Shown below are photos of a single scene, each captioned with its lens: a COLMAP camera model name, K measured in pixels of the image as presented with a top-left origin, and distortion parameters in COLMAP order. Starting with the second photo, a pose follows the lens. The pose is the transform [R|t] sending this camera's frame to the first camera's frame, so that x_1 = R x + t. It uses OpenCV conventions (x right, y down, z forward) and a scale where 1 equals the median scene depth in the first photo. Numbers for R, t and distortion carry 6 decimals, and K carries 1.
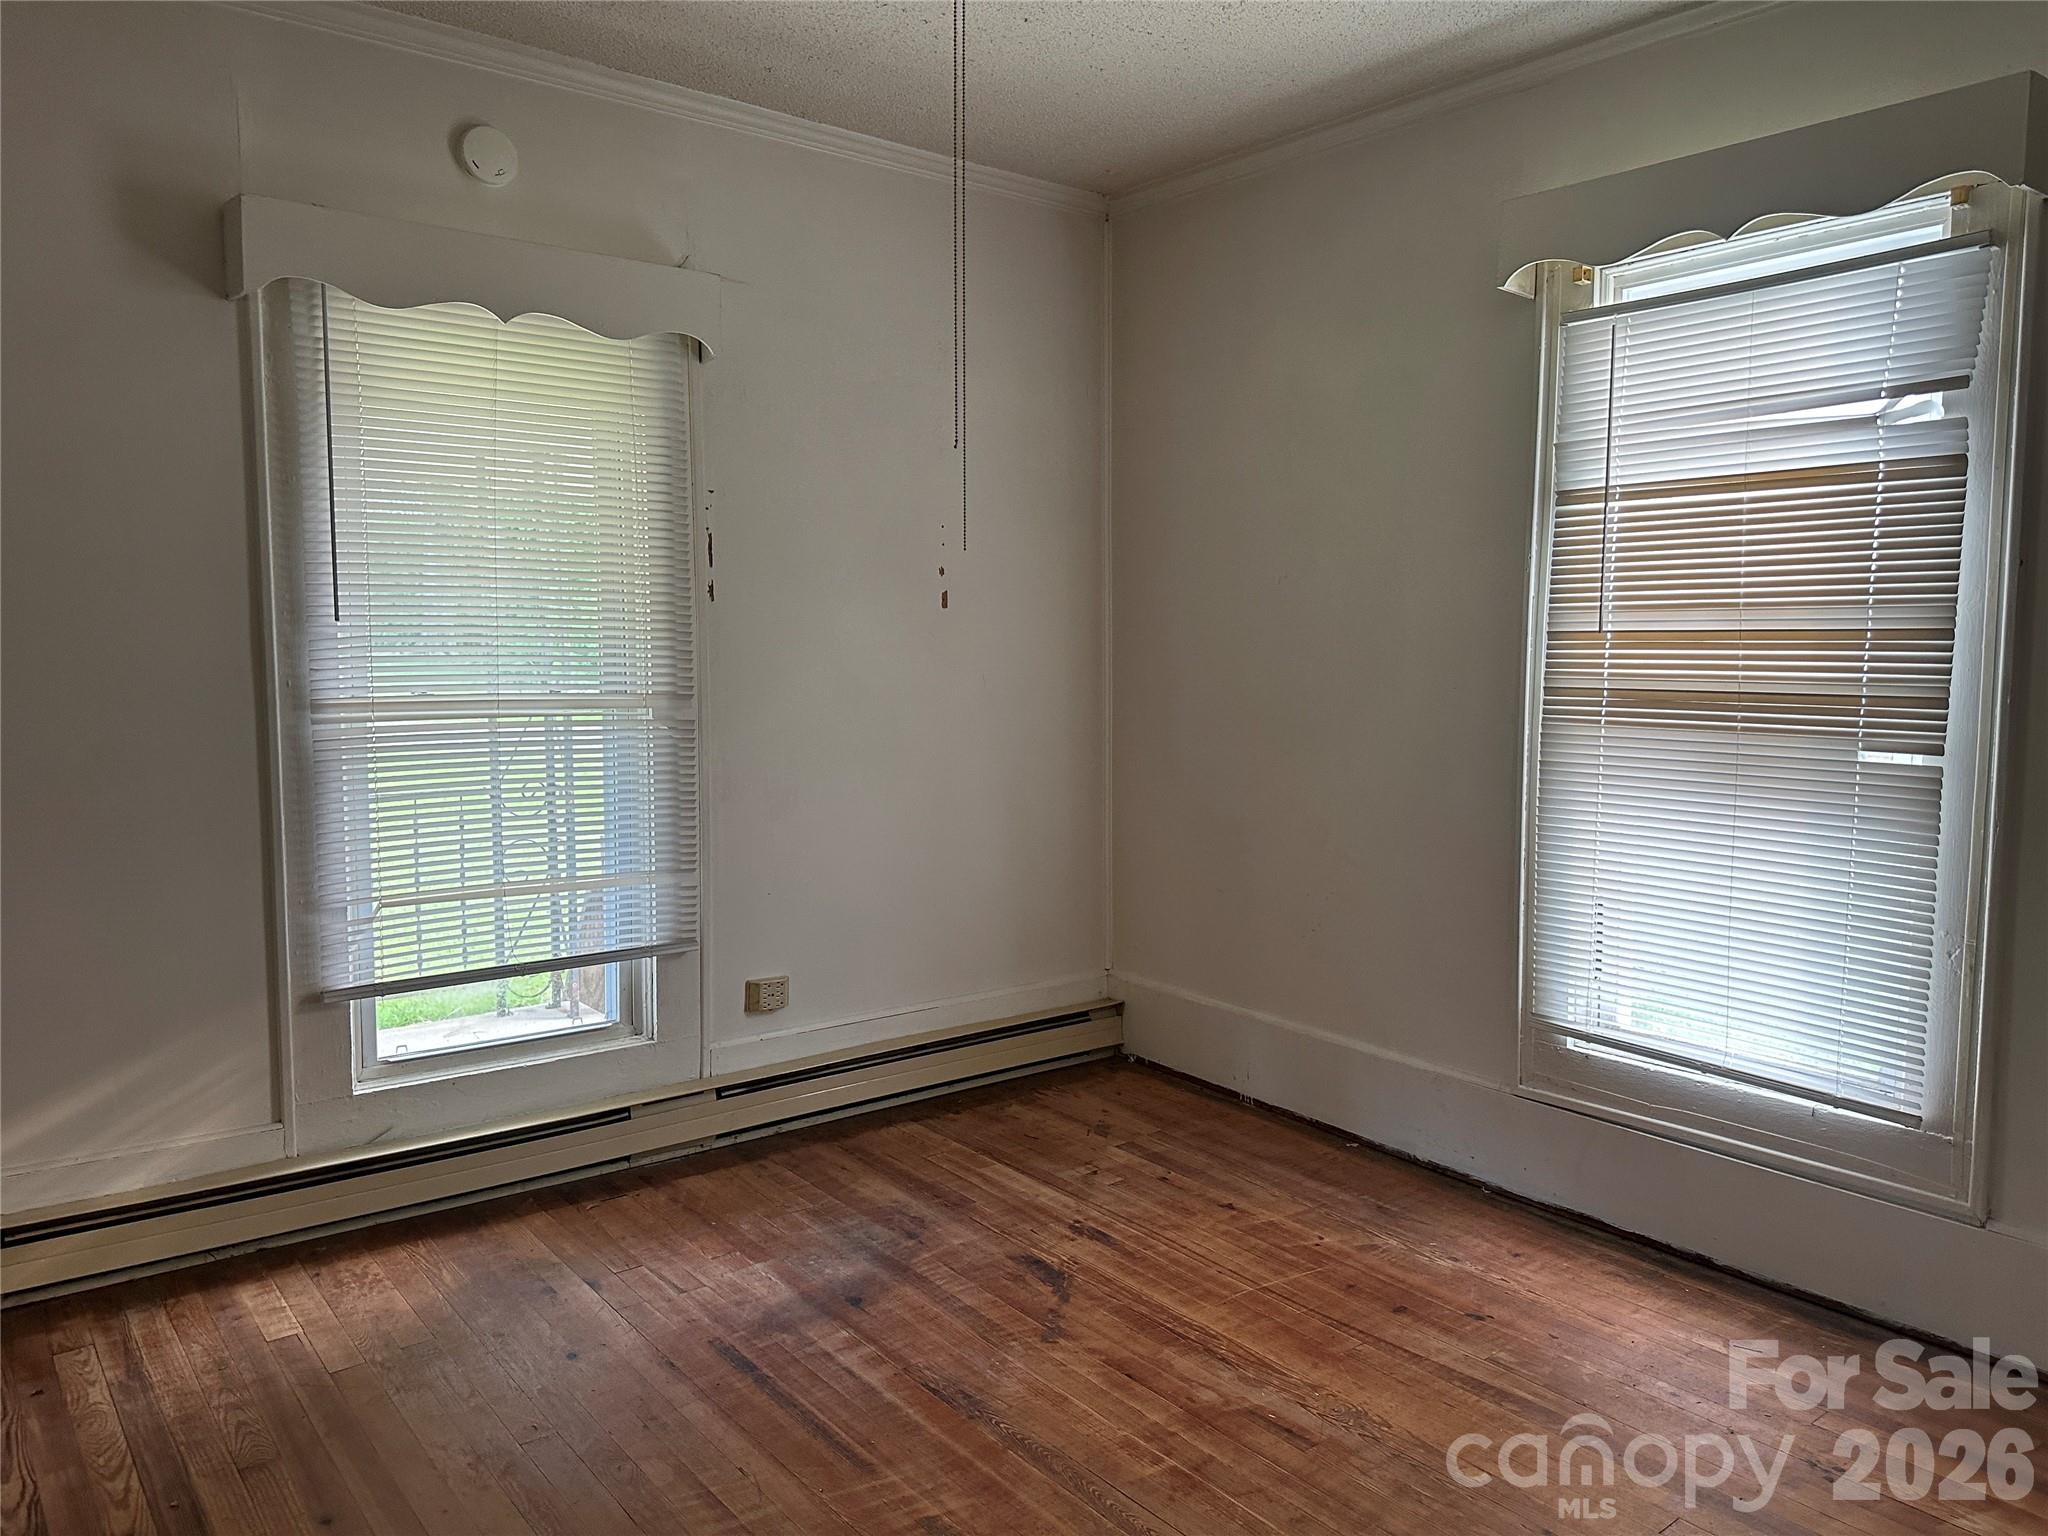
lens RADIAL K [[1450.3, 0, 1032.5], [0, 1450.3, 767.8], [0, 0, 1]] dist [0.027286, -0.051785]
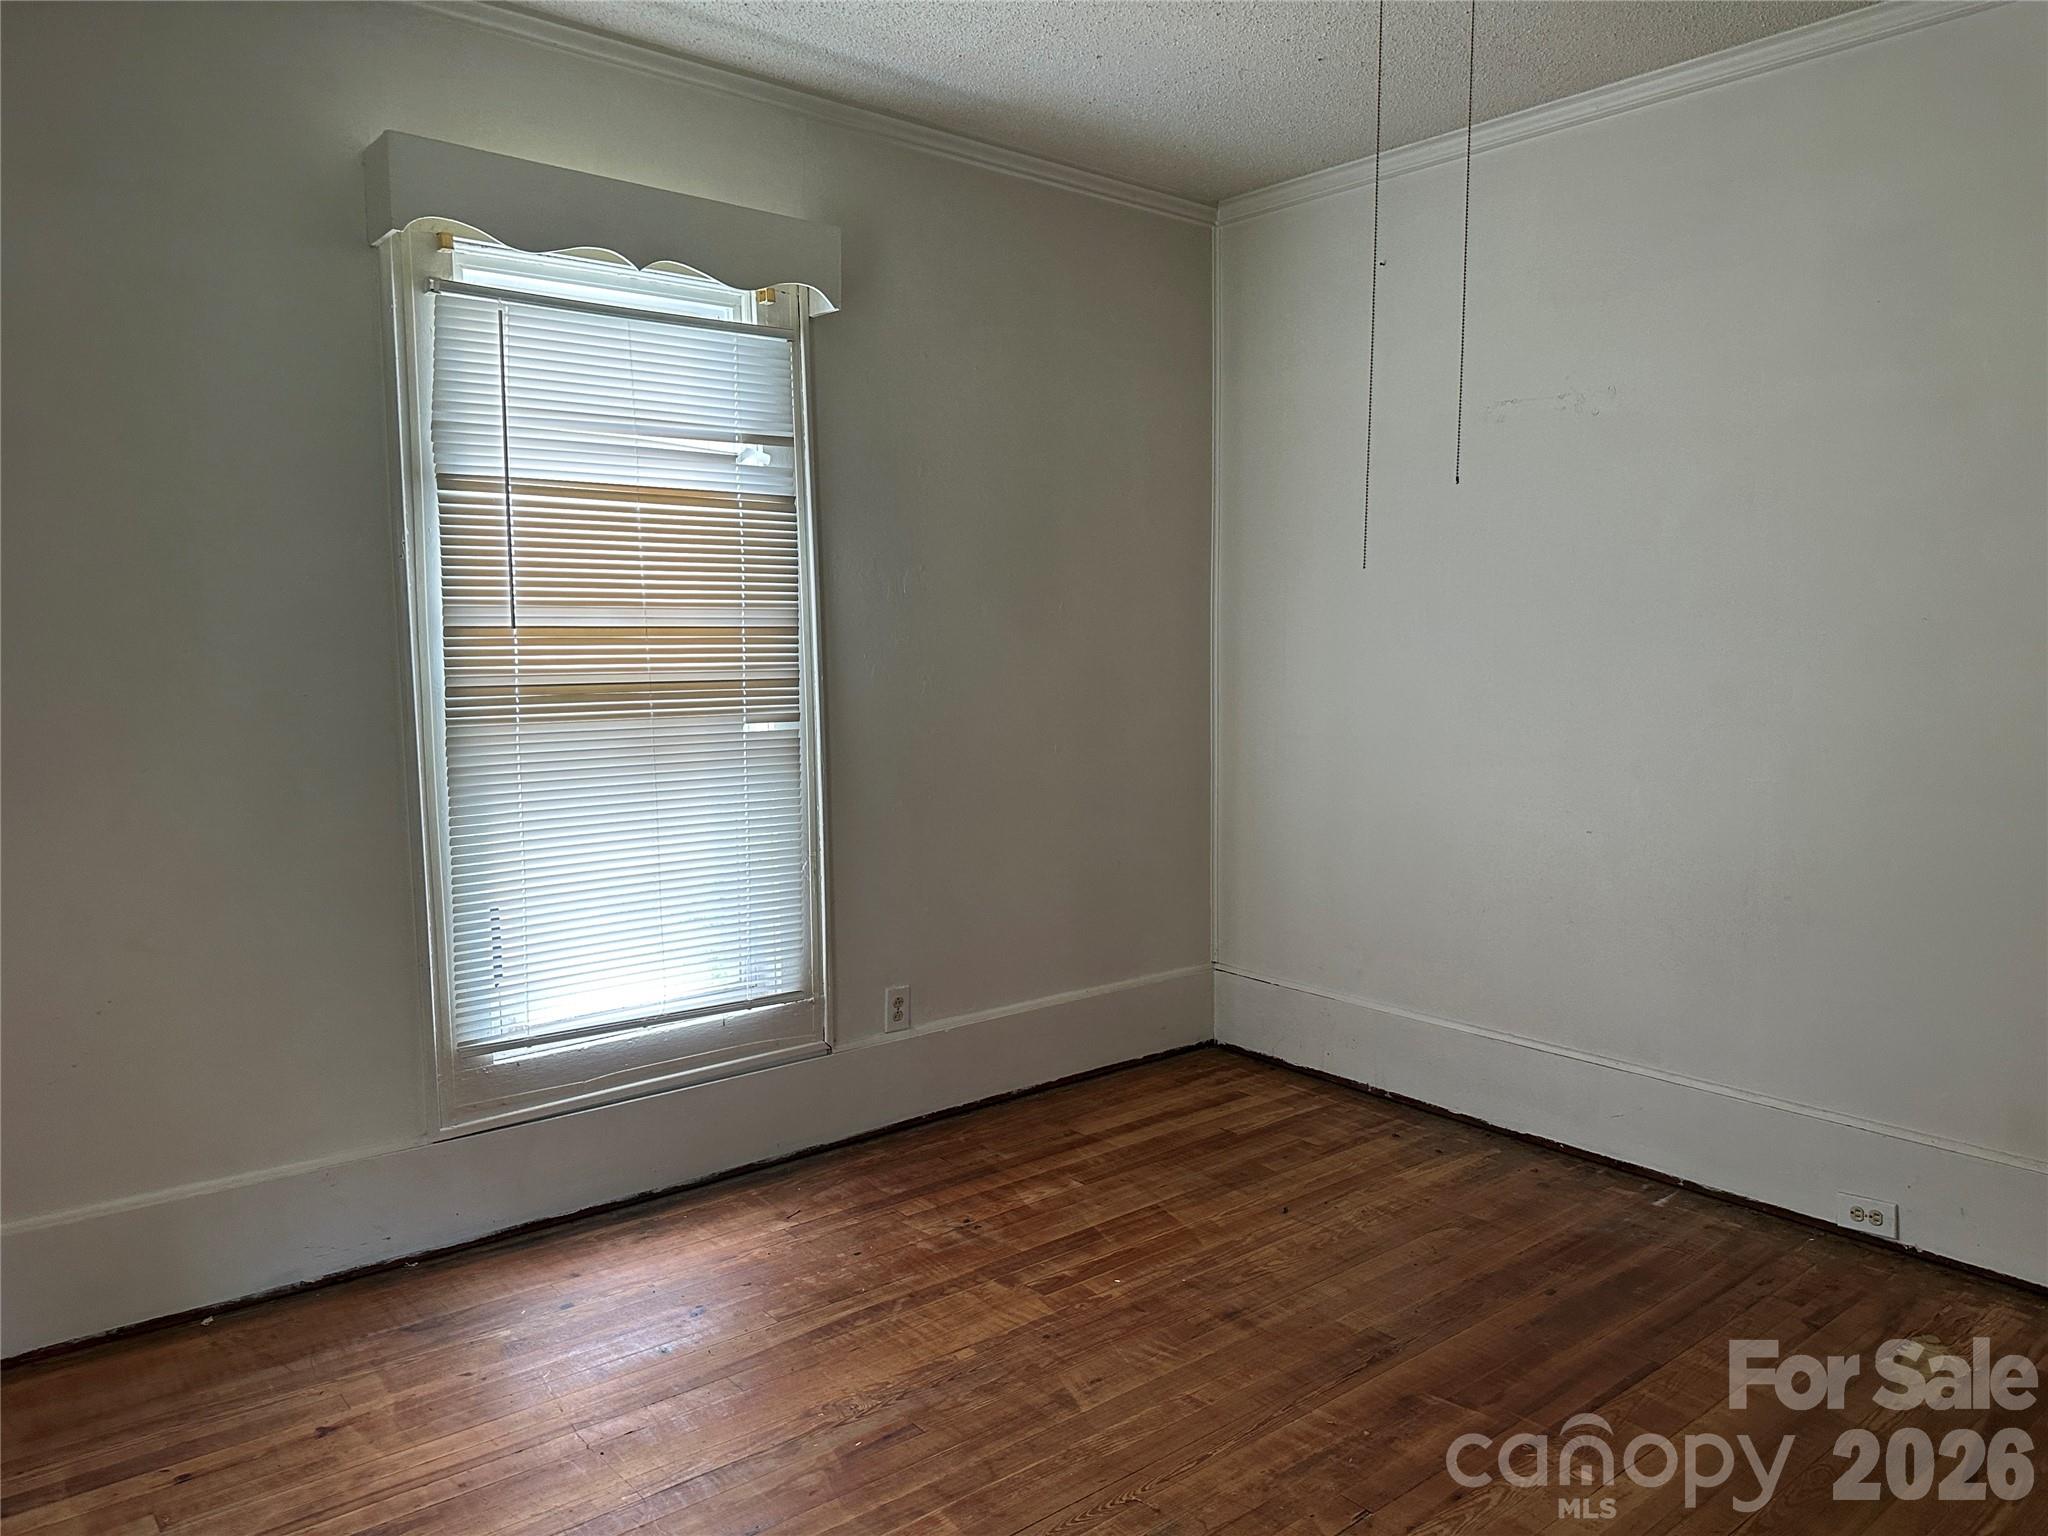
lens RADIAL K [[1450.3, 0, 1029.8], [0, 1450.3, 771.2], [0, 0, 1]] dist [0.027286, -0.051785]
pose [[-0.046500, -0.104071, 0.993482, -0.606773], [0.082401, 0.990769, 0.107643, -0.075296], [-0.995514, 0.086869, -0.037495, 0.708877]]
